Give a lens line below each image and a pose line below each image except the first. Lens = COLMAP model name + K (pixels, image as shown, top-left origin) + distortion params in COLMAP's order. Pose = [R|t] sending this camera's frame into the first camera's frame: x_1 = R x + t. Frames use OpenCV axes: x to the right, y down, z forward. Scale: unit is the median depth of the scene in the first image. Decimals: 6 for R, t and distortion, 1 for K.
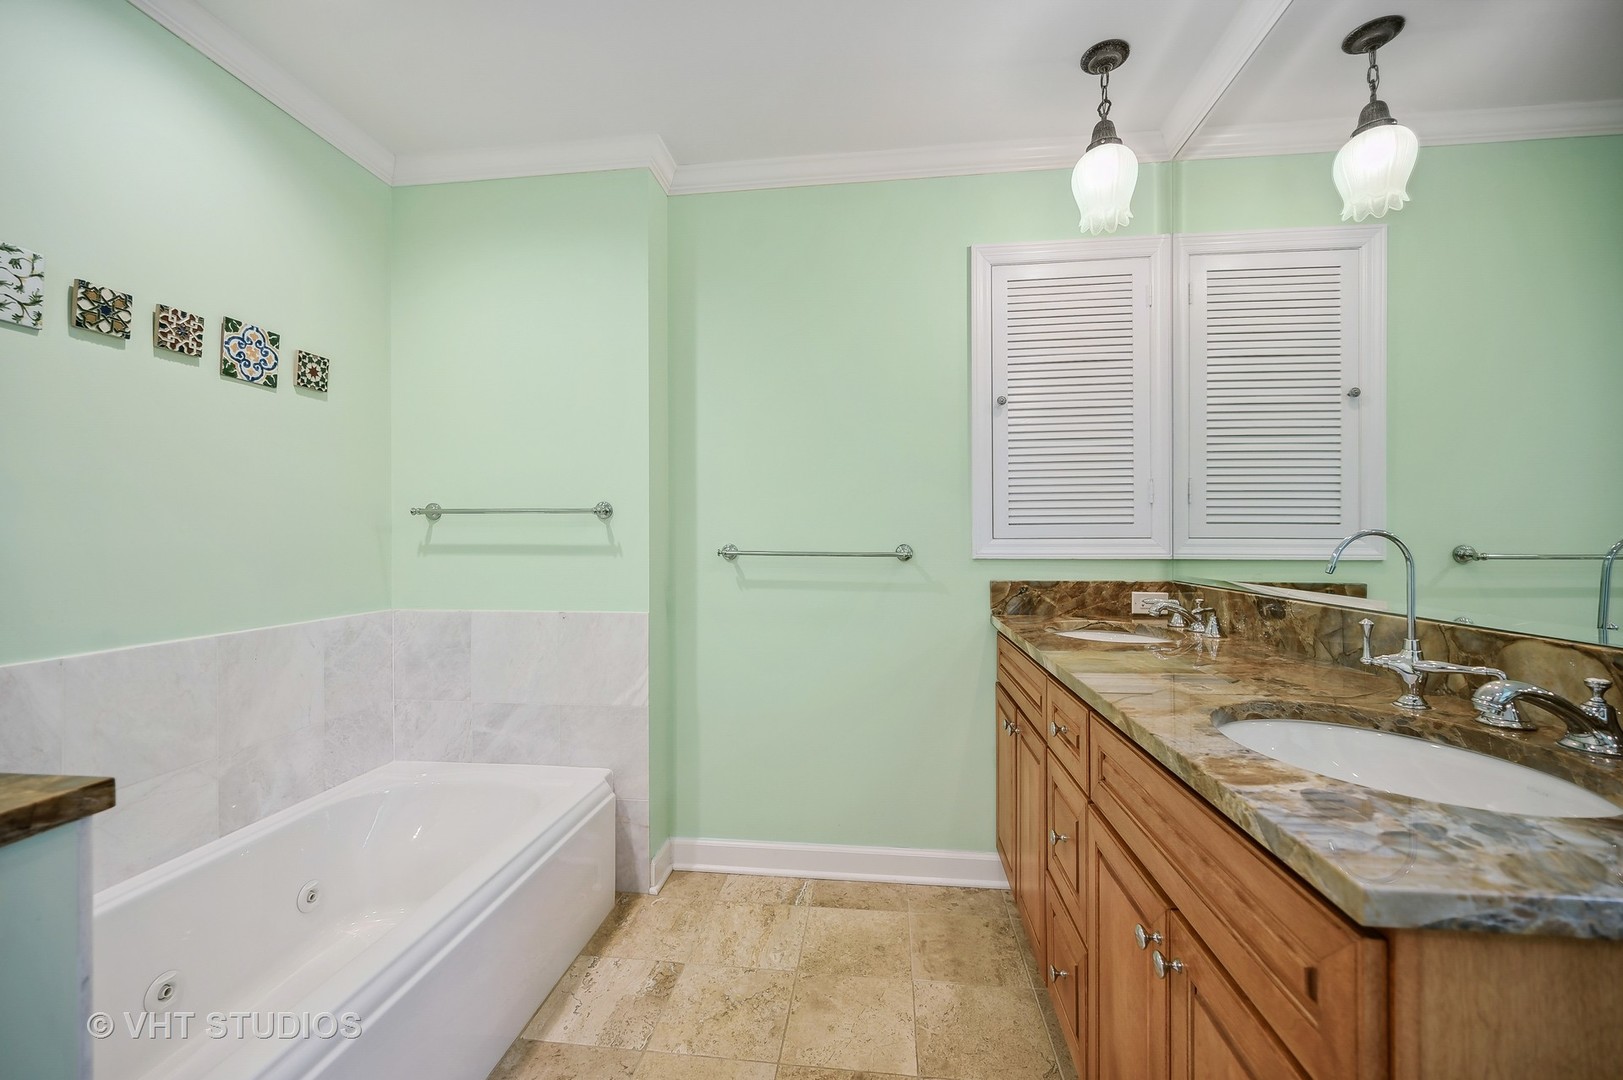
lens RADIAL K [[673.6, 0, 811.5], [0, 673.6, 540.0], [0, 0, 1]] dist [0.001996, 0.000309]
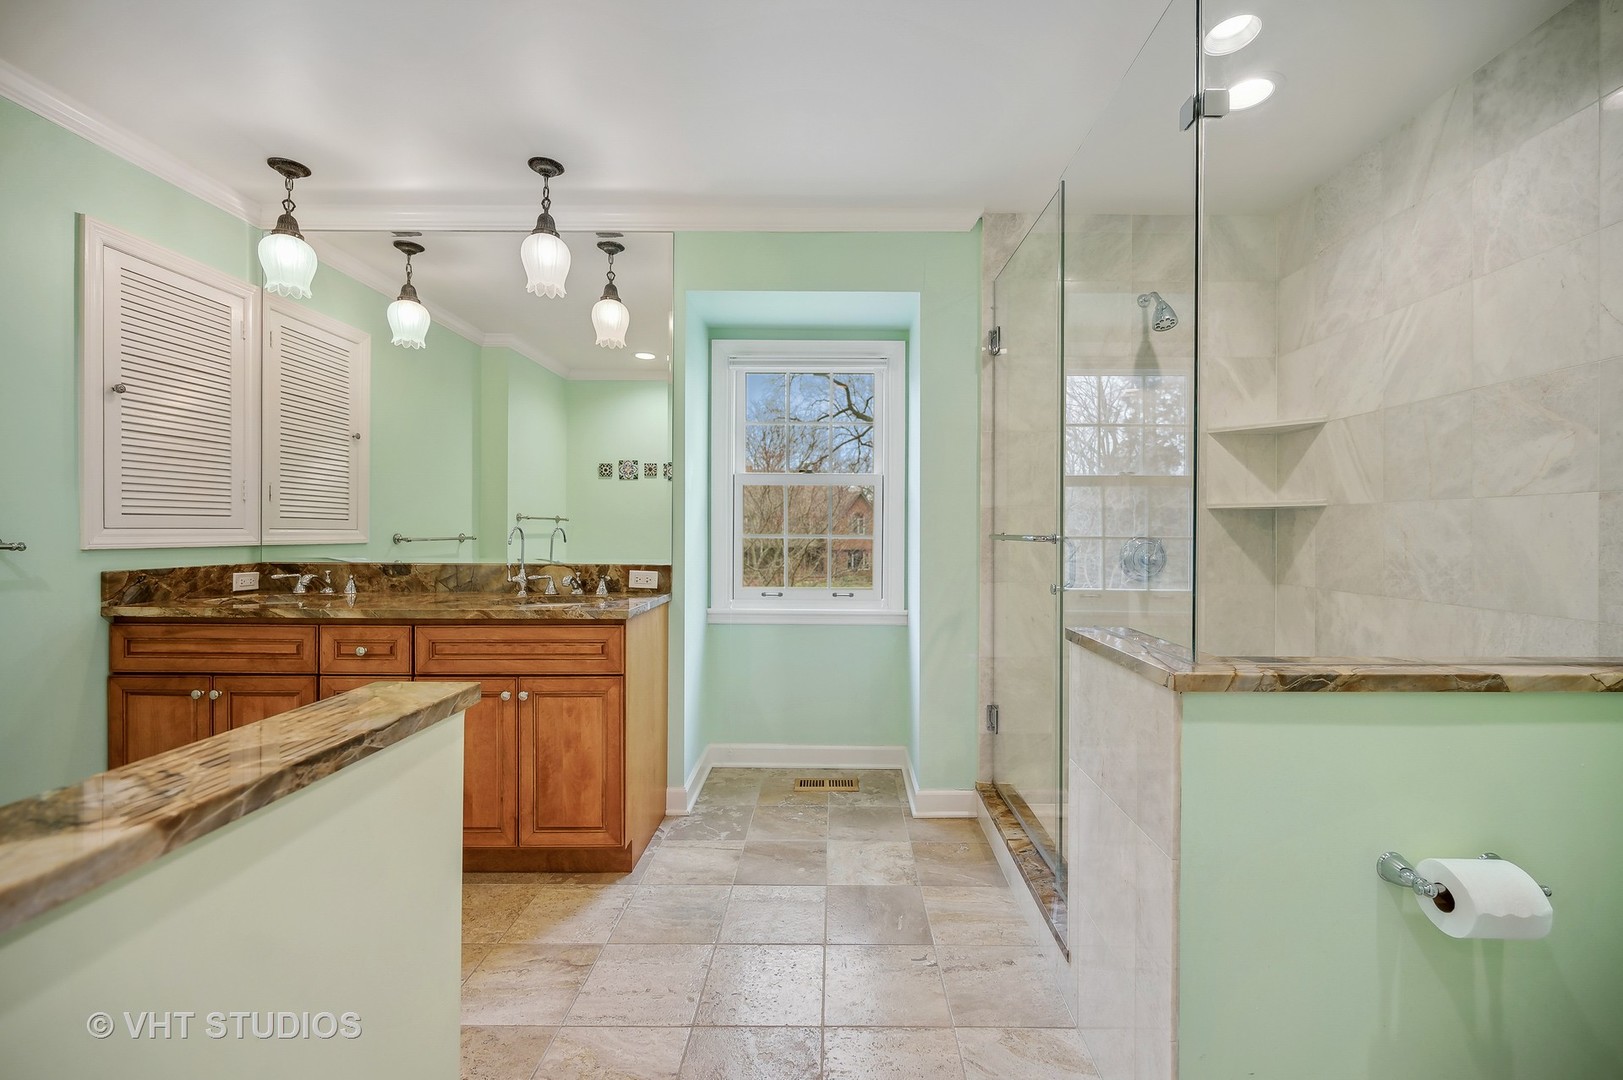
lens RADIAL K [[646.1, 0, 812.1], [0, 646.1, 534.8], [0, 0, 1]] dist [-0.000338, 0.000063]
pose [[-0.096689, -0.004096, 0.995306, -0.767933], [0.001509, 0.999990, 0.004261, 0.005080], [-0.995314, 0.001914, -0.096682, 0.082030]]
